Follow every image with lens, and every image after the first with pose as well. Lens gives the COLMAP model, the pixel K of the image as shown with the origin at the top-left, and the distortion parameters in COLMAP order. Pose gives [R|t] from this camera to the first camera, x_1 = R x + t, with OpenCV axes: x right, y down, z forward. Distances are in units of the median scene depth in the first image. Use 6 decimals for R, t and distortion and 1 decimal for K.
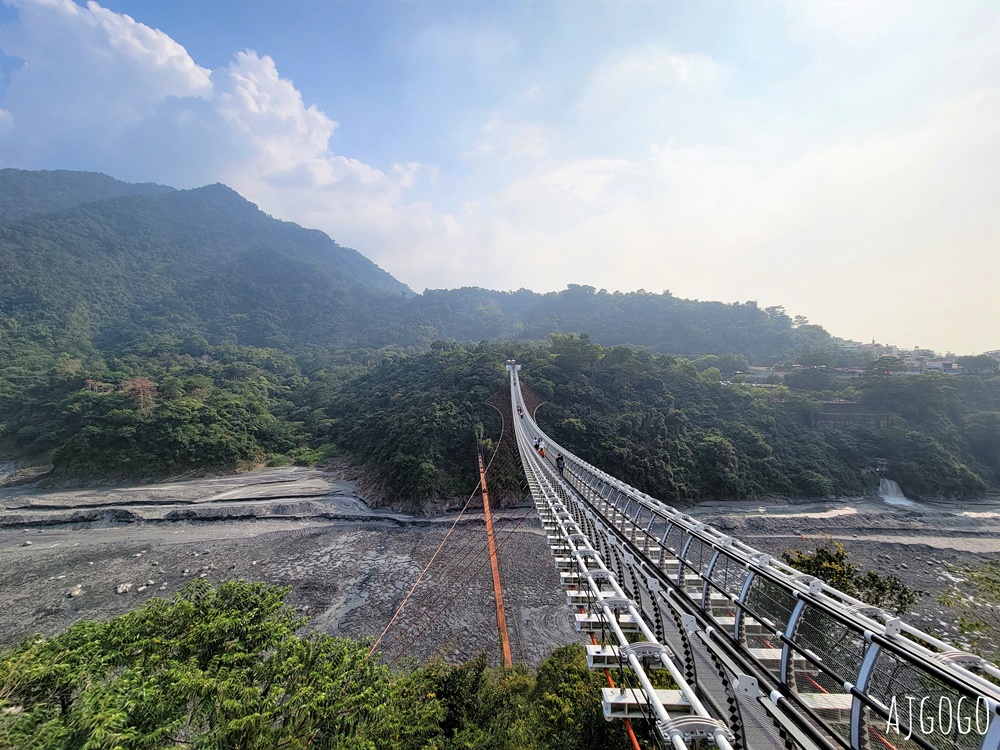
lens RADIAL K [[410.1, 0, 502.2], [0, 410.1, 376.1], [0, 0, 1]] dist [-0.001692, -0.001358]
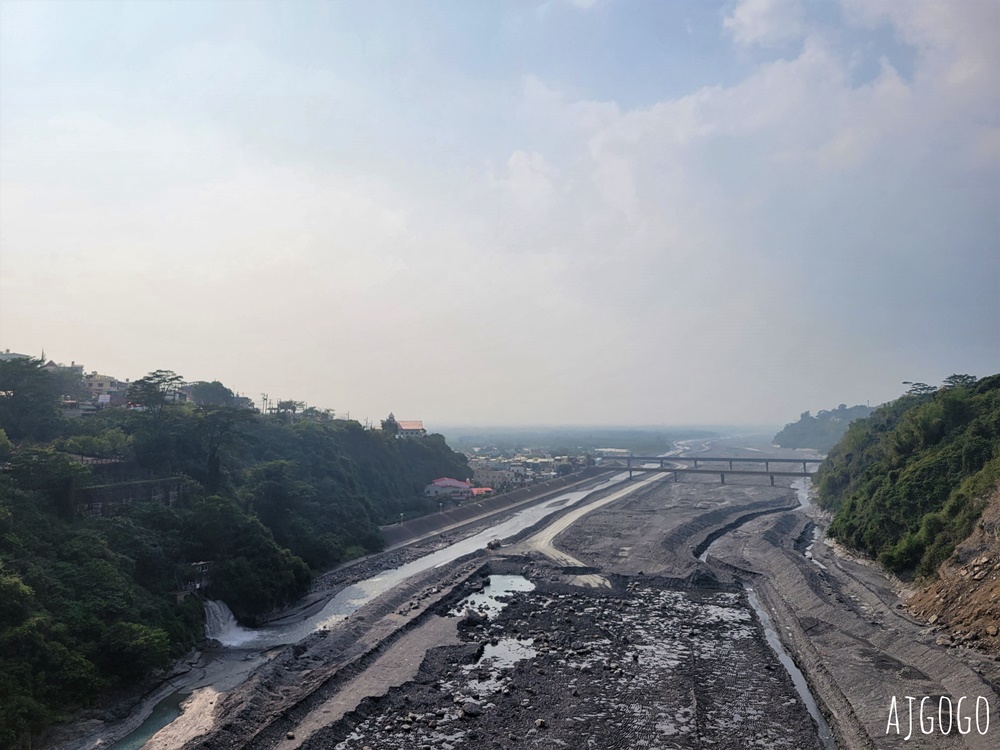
lens RADIAL K [[753.2, 0, 500.6], [0, 753.2, 374.6], [0, 0, 1]] dist [0.051720, -0.028300]
pose [[0.145216, 0.064288, 0.987309, 0.036621], [0.038681, 0.996755, -0.070592, 0.051065], [-0.988644, 0.048441, 0.142258, 0.489689]]
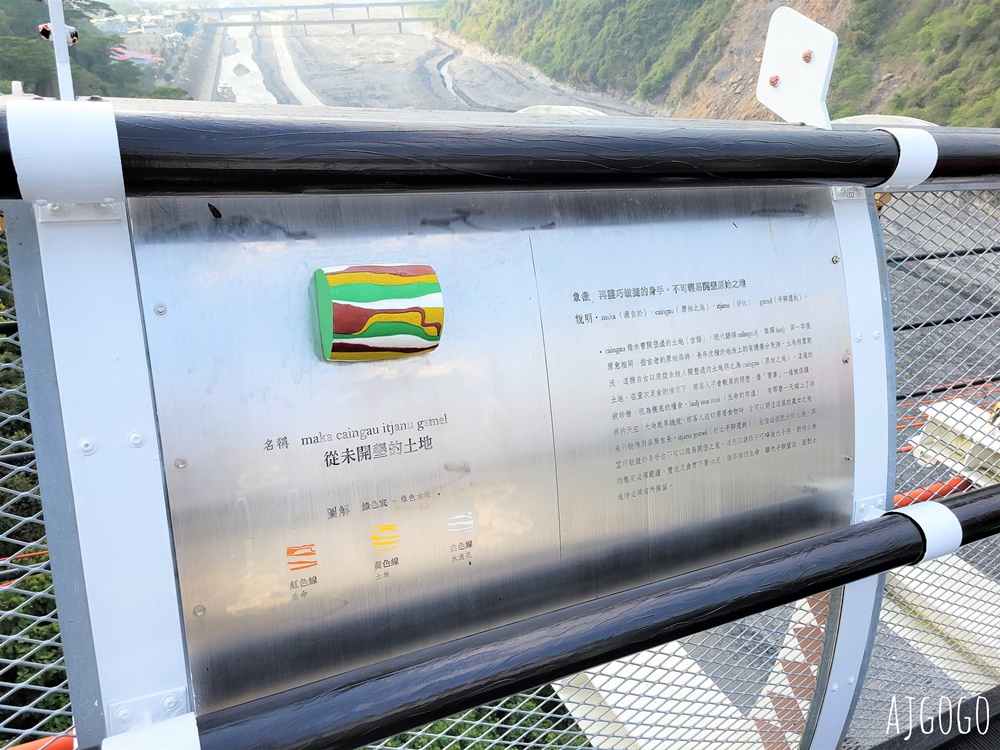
lens RADIAL K [[753.2, 0, 502.0], [0, 753.2, 380.5], [0, 0, 1]] dist [0.051720, -0.028300]
pose [[-0.482497, -0.421912, 0.767585, 0.114271], [0.042245, 0.864112, 0.501524, -0.050349], [-0.874878, 0.274411, -0.399108, 2.091964]]
